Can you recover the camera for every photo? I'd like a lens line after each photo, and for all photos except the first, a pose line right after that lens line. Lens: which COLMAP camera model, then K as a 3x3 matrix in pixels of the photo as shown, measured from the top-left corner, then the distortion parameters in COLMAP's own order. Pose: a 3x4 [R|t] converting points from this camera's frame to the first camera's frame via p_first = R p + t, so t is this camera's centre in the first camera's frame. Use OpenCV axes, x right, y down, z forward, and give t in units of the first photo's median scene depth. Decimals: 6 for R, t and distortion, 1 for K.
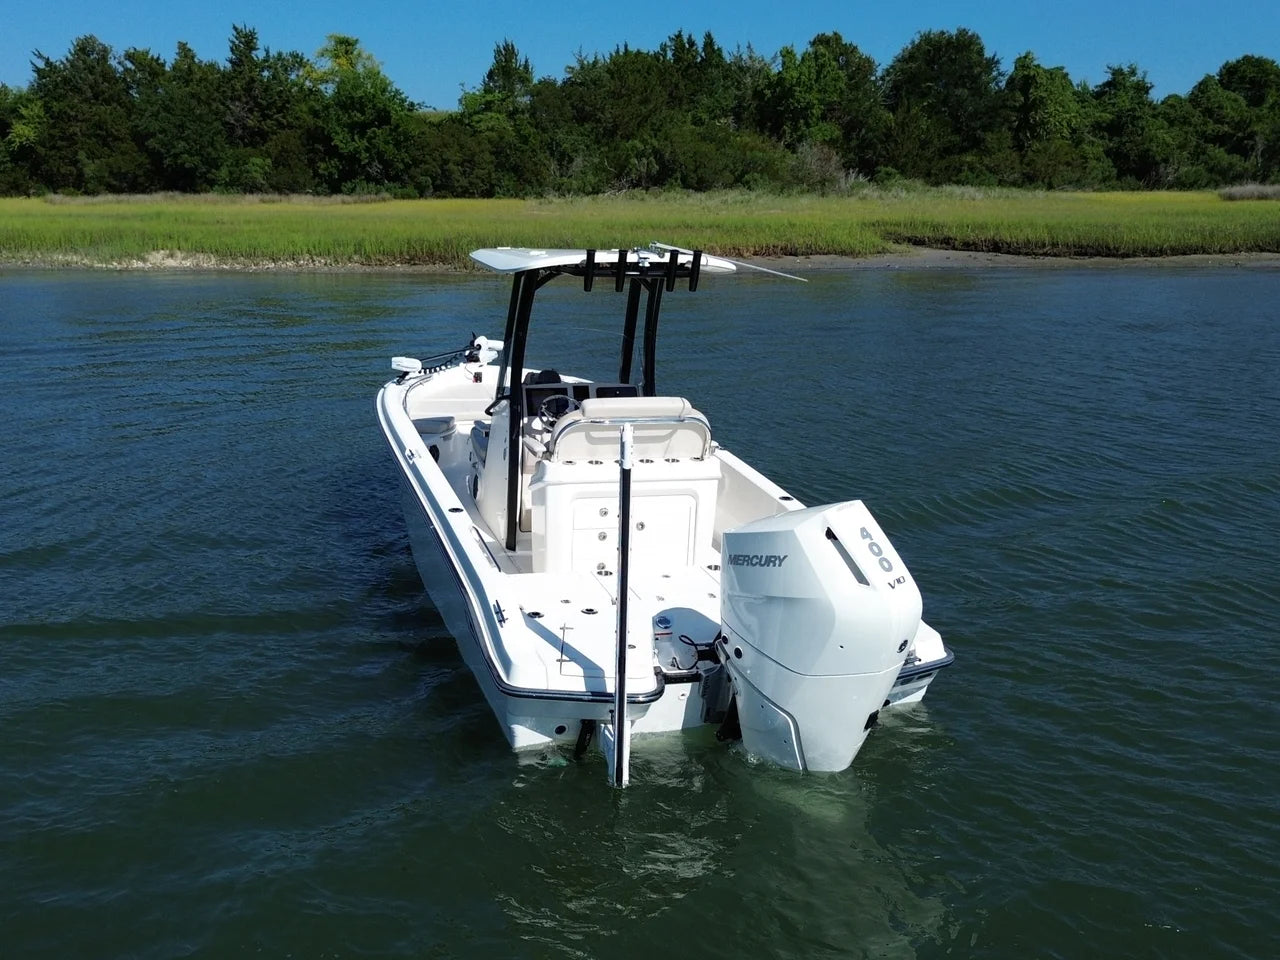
lens RADIAL K [[1398.9, 0, 640.0], [0, 1398.9, 480.0], [0, 0, 1]] dist [0.004508, -0.001575]
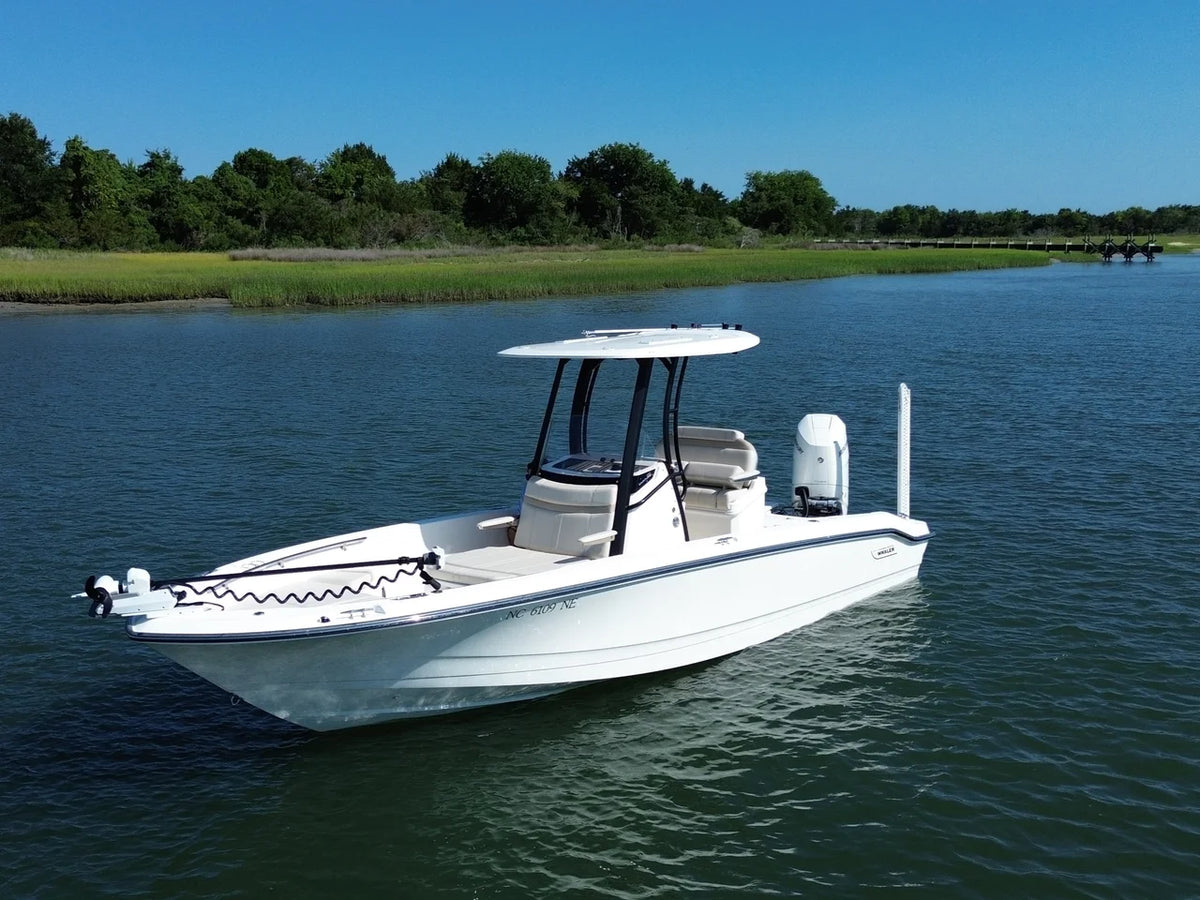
lens RADIAL K [[1311.5, 0, 600.0], [0, 1311.5, 450.0], [0, 0, 1]] dist [0.004508, -0.001575]
pose [[0.827422, -0.082145, 0.555540, 0.003777], [0.110072, 0.993778, -0.016997, 0.028825], [-0.550687, 0.075213, 0.831316, -0.159899]]
